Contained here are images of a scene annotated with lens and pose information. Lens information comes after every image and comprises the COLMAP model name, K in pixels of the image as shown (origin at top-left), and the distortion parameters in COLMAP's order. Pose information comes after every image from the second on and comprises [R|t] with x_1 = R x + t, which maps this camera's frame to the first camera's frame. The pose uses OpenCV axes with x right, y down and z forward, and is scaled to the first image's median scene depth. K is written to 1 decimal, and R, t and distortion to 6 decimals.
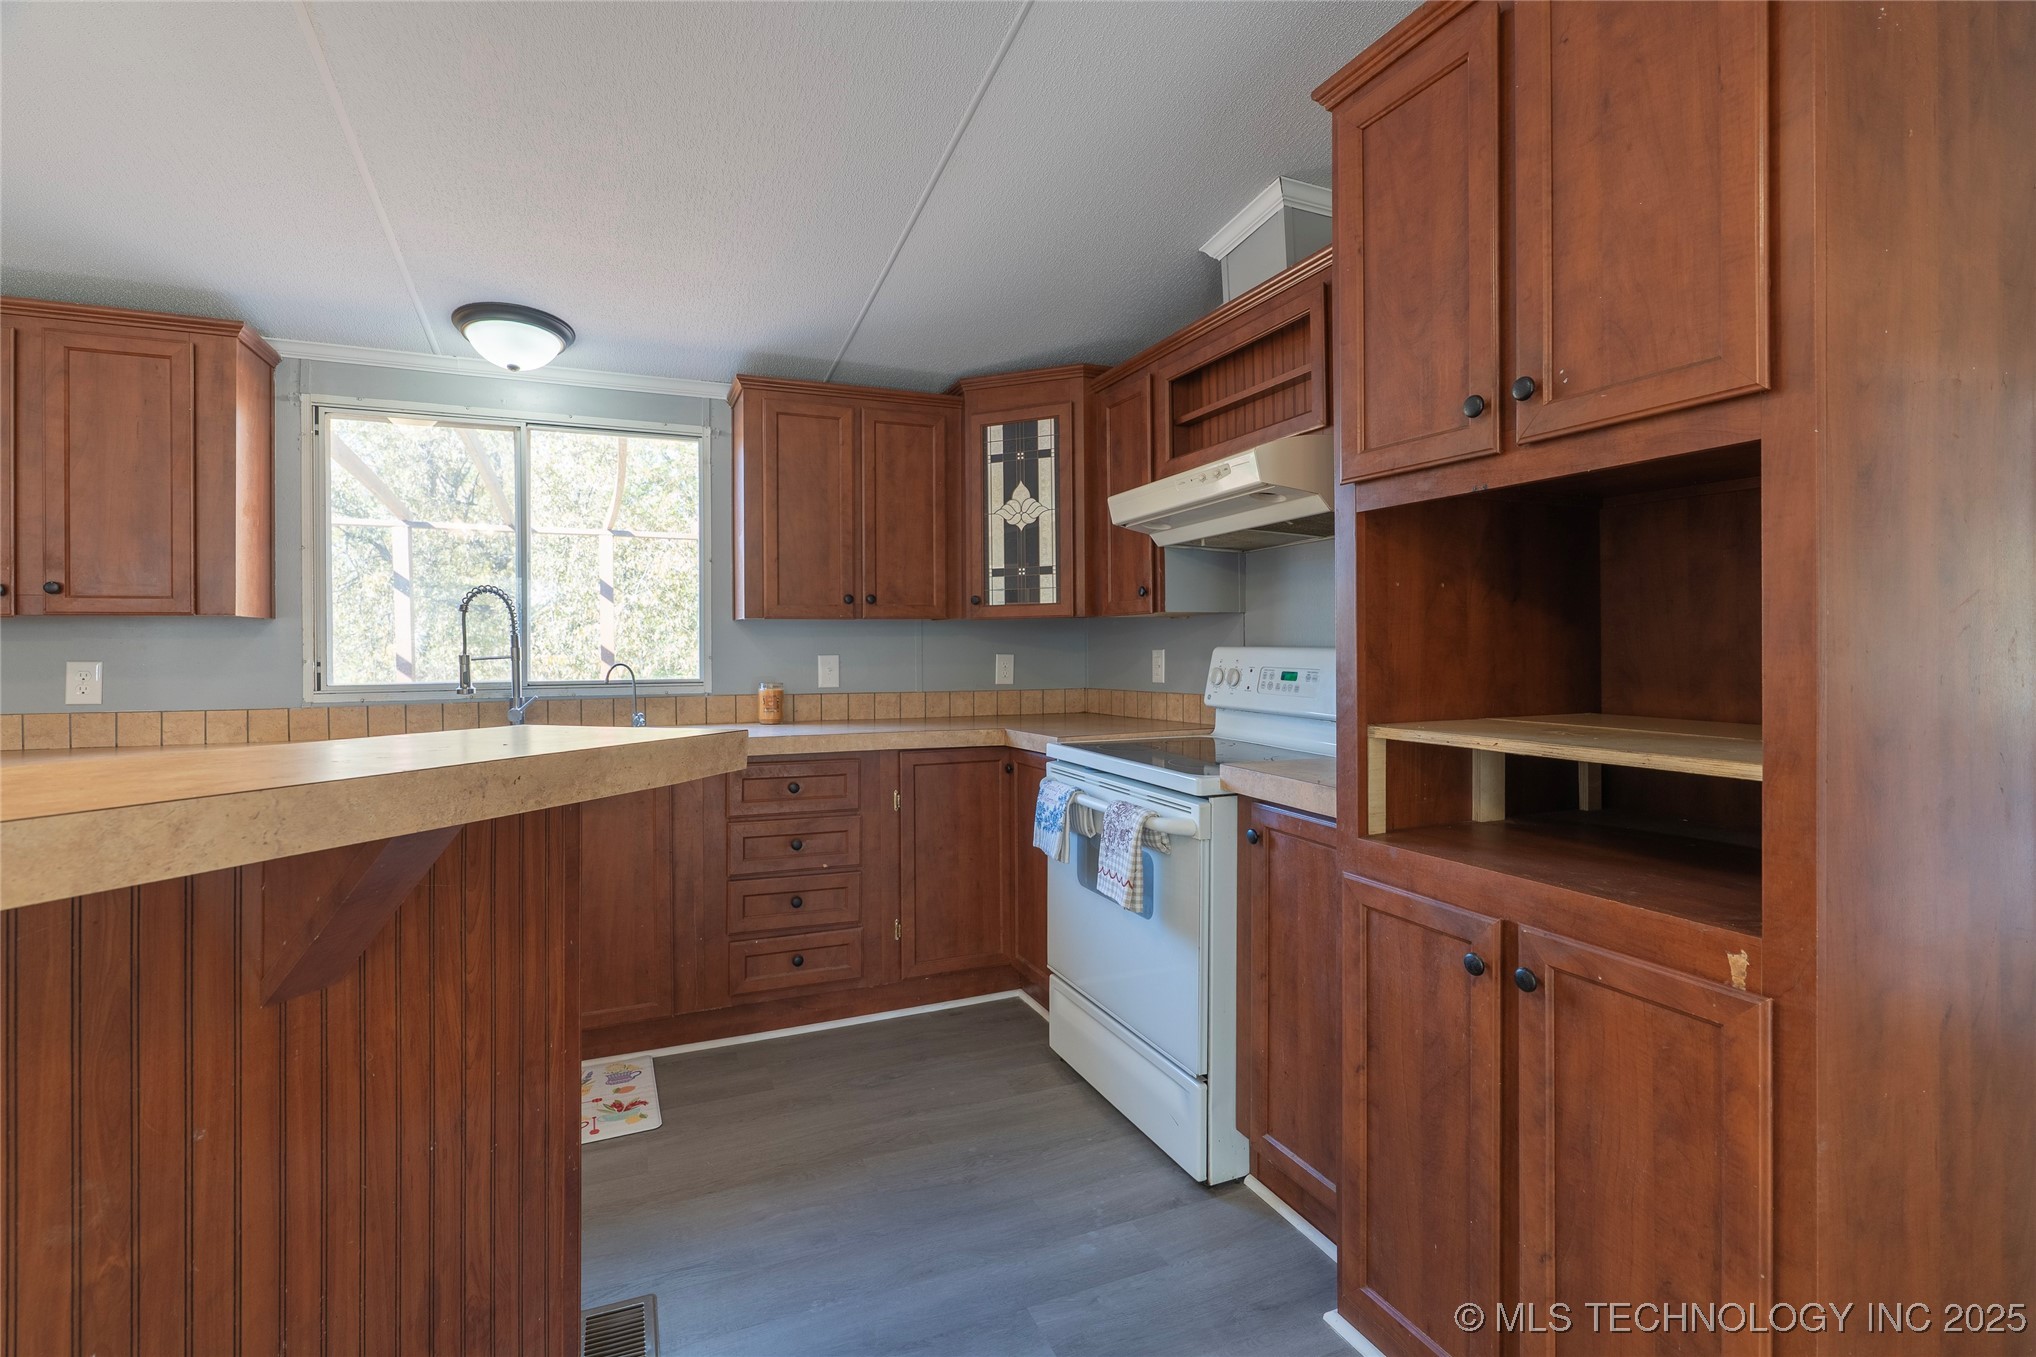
lens RADIAL K [[920.7, 0, 1050.9], [0, 920.7, 646.8], [0, 0, 1]] dist [-0.010021, 0.001542]
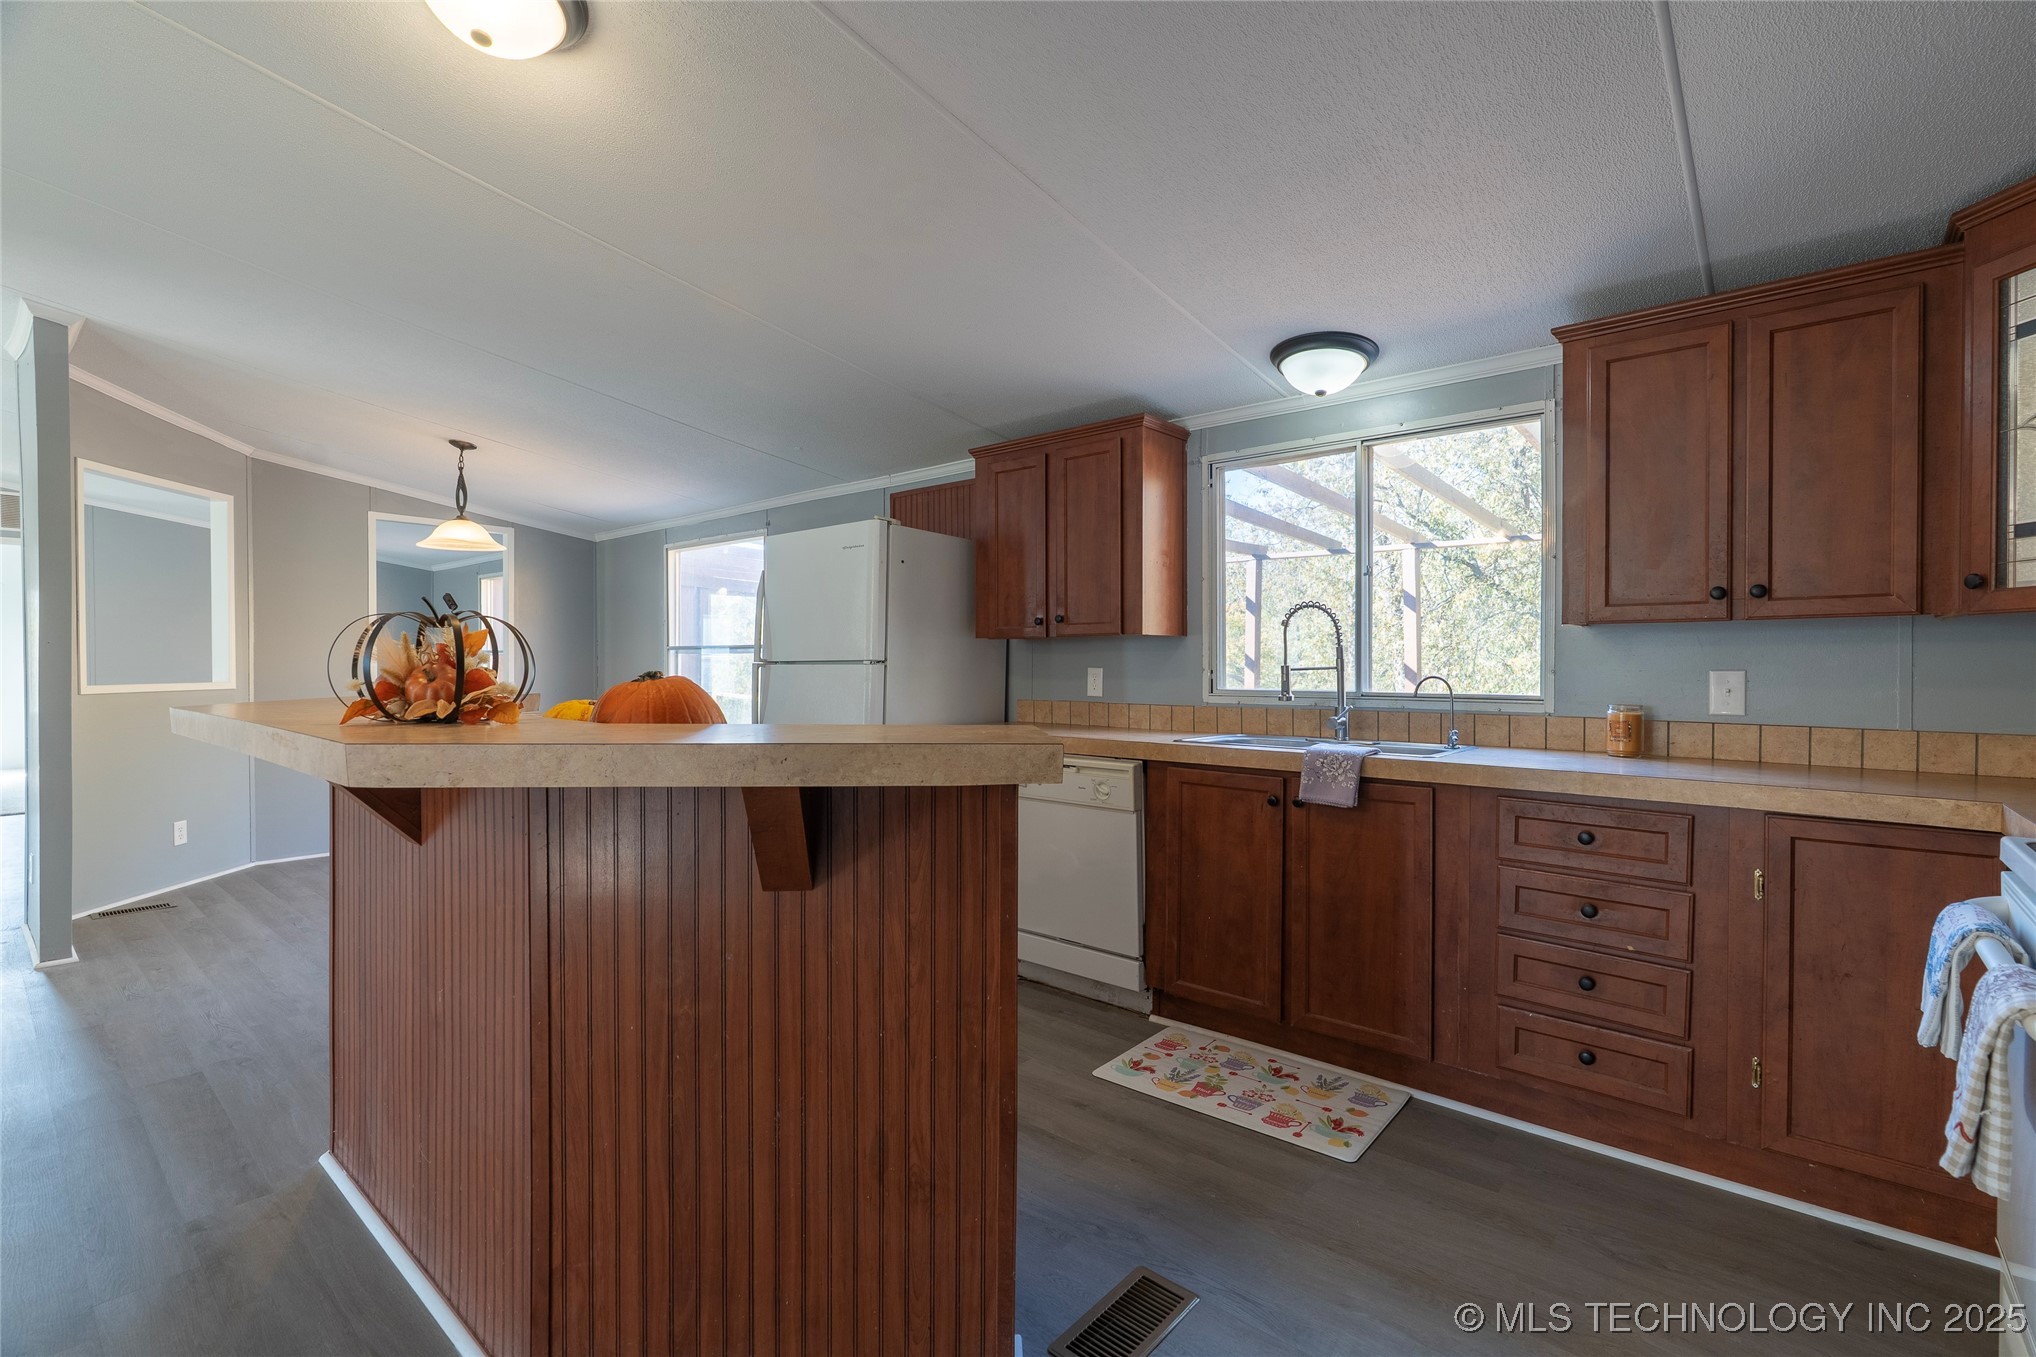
lens RADIAL K [[920.7, 0, 1001.0], [0, 920.7, 675.2], [0, 0, 1]] dist [-0.010021, 0.001542]
pose [[0.422559, 0.018790, -0.906141, 0.221188], [-0.001789, 0.999800, 0.019898, -0.001031], [0.906334, -0.006787, 0.422508, 0.218604]]
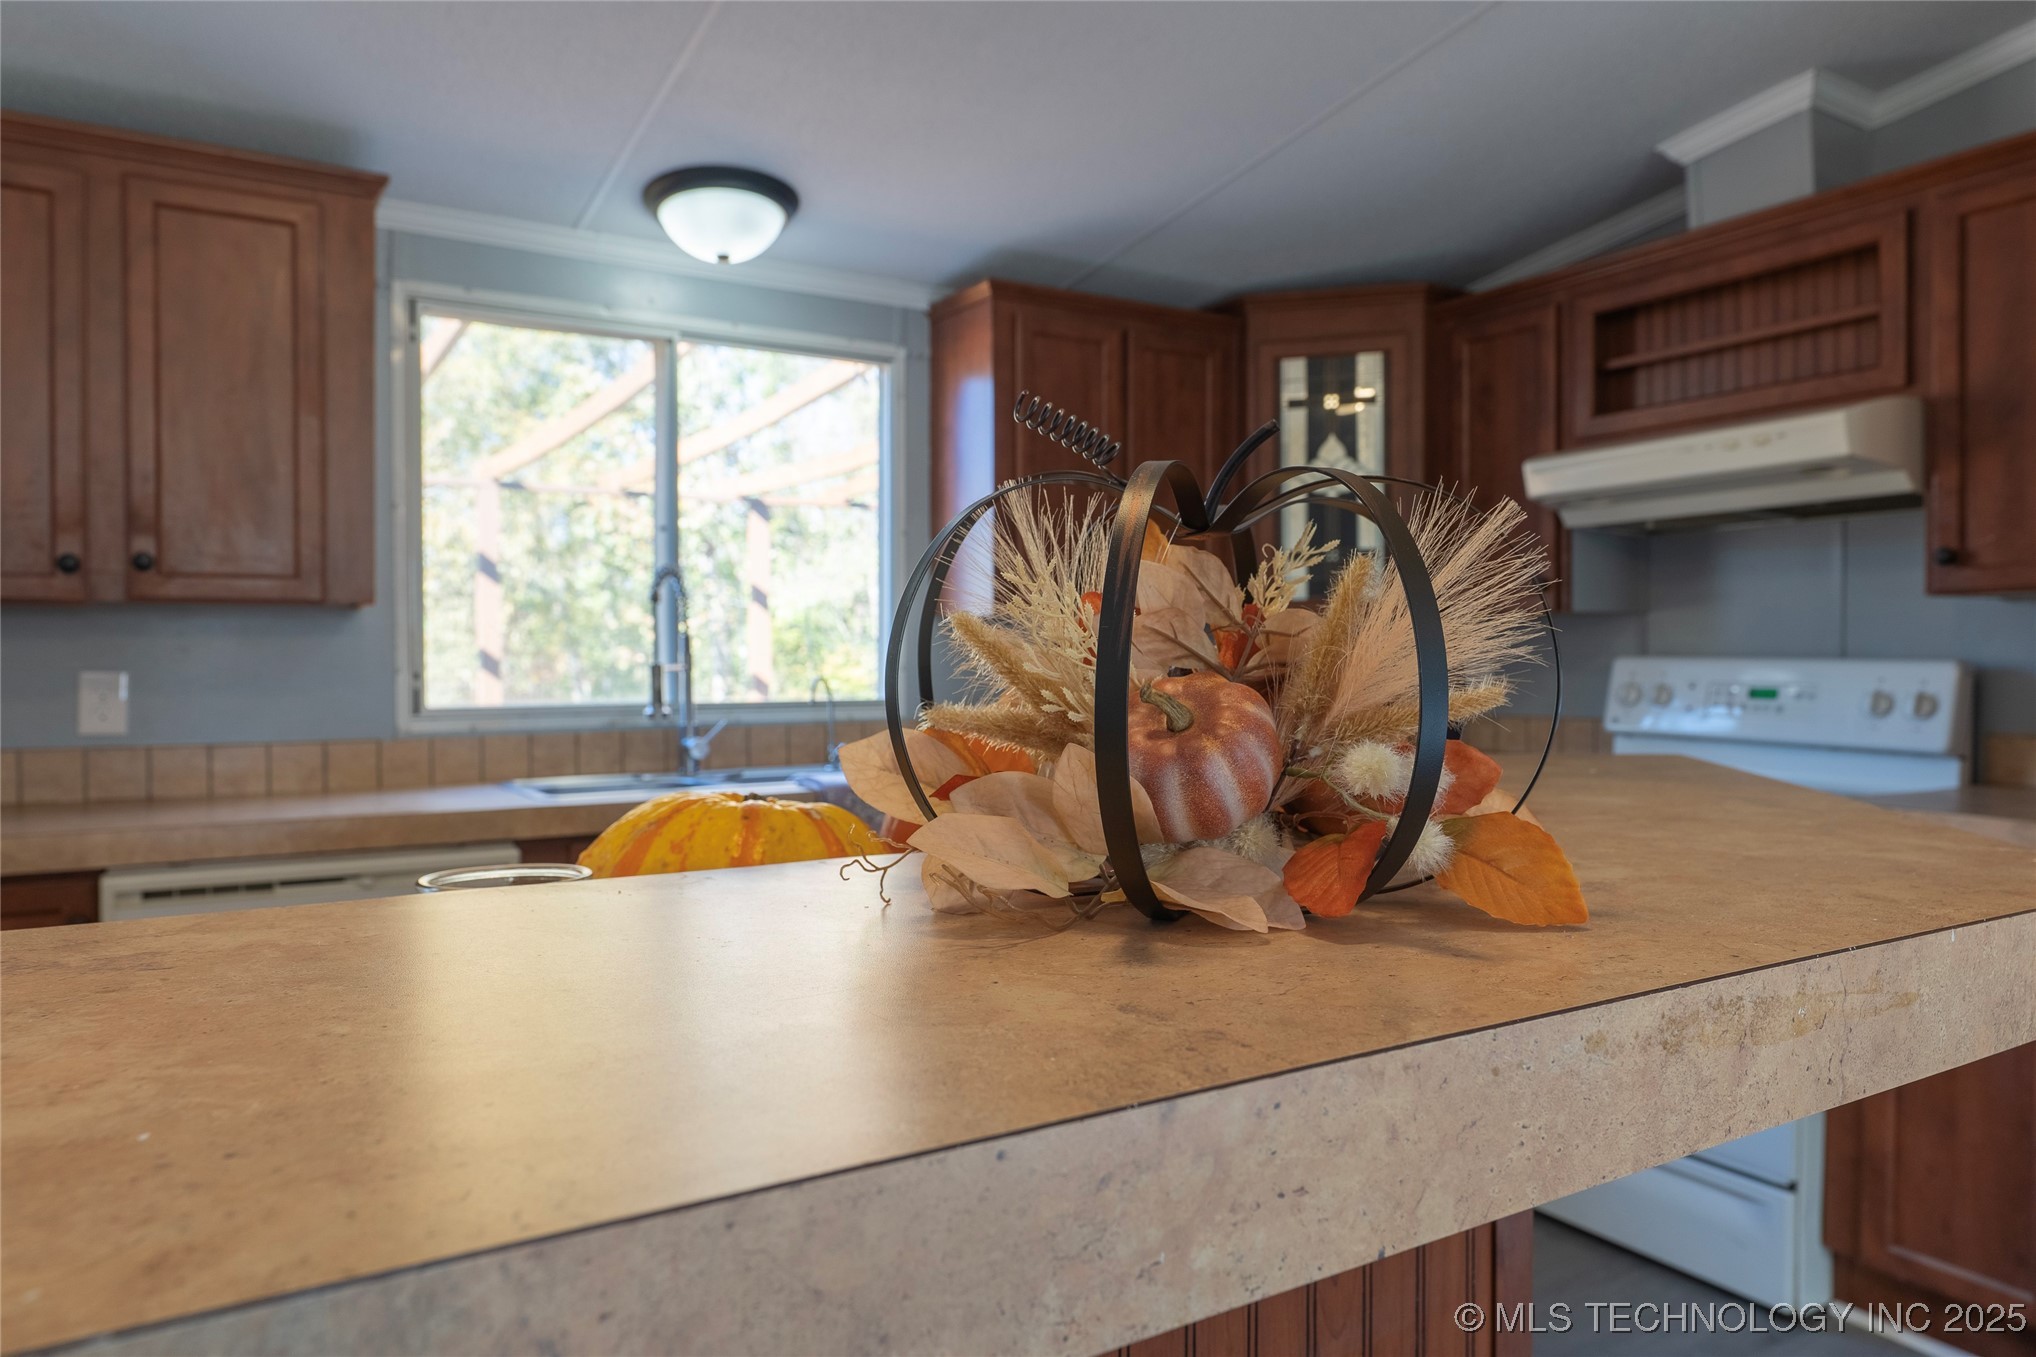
lens RADIAL K [[1342.9, 0, 1027.2], [0, 1342.9, 678.9], [0, 0, 1]] dist [-0.003171, 0.007743]
pose [[0.991104, 0.002340, 0.133069, -0.496538], [-0.004366, 0.999879, 0.014936, 0.004087], [-0.133018, -0.015384, 0.990994, -0.064413]]
